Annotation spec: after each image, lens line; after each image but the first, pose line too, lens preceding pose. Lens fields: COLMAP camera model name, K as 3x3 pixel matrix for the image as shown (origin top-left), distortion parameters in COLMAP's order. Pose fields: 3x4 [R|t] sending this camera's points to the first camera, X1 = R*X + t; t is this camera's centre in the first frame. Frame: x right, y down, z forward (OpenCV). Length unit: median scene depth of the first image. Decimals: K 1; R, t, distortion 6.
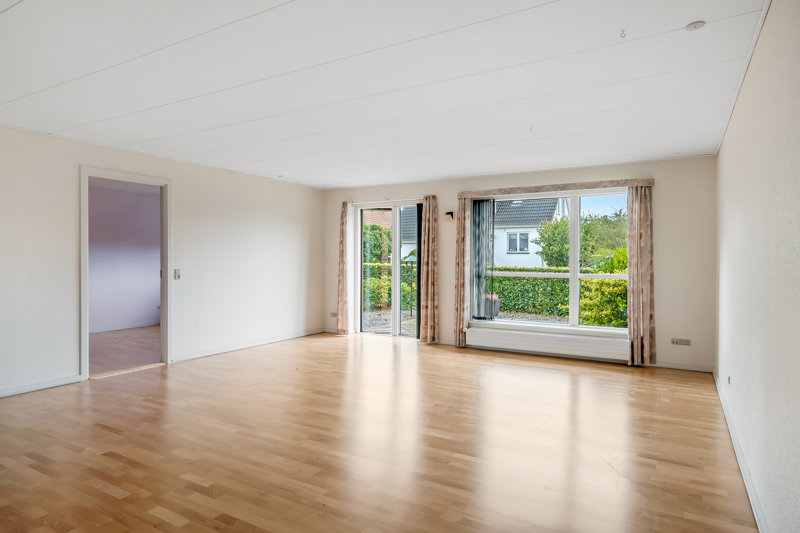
lens RADIAL K [[472.7, 0, 400.0], [0, 472.7, 266.5], [0, 0, 1]] dist [0.006896, 0.001690]
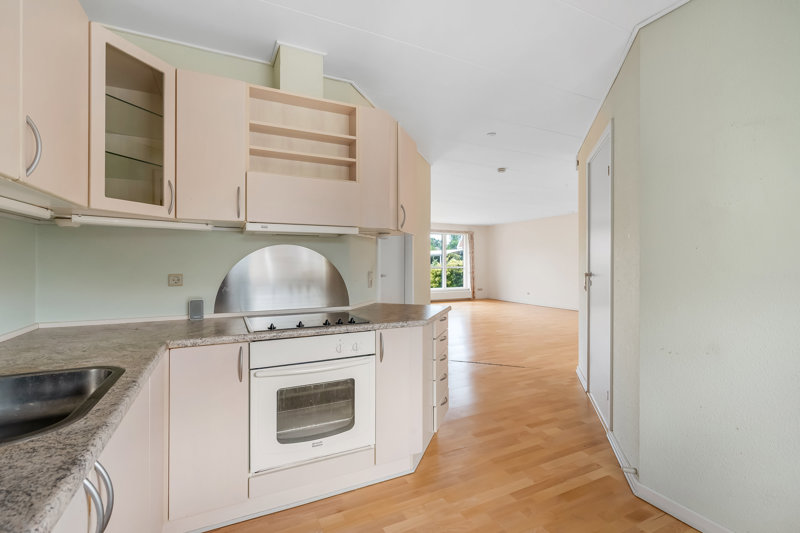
lens RADIAL K [[365.1, 0, 400.0], [0, 365.1, 266.5], [0, 0, 1]] dist [0.000253, -0.000046]
pose [[0.550679, -0.011540, 0.834638, -1.216630], [0.015742, 0.999870, 0.003438, 0.003951], [-0.834569, 0.011246, 0.550789, 0.146356]]
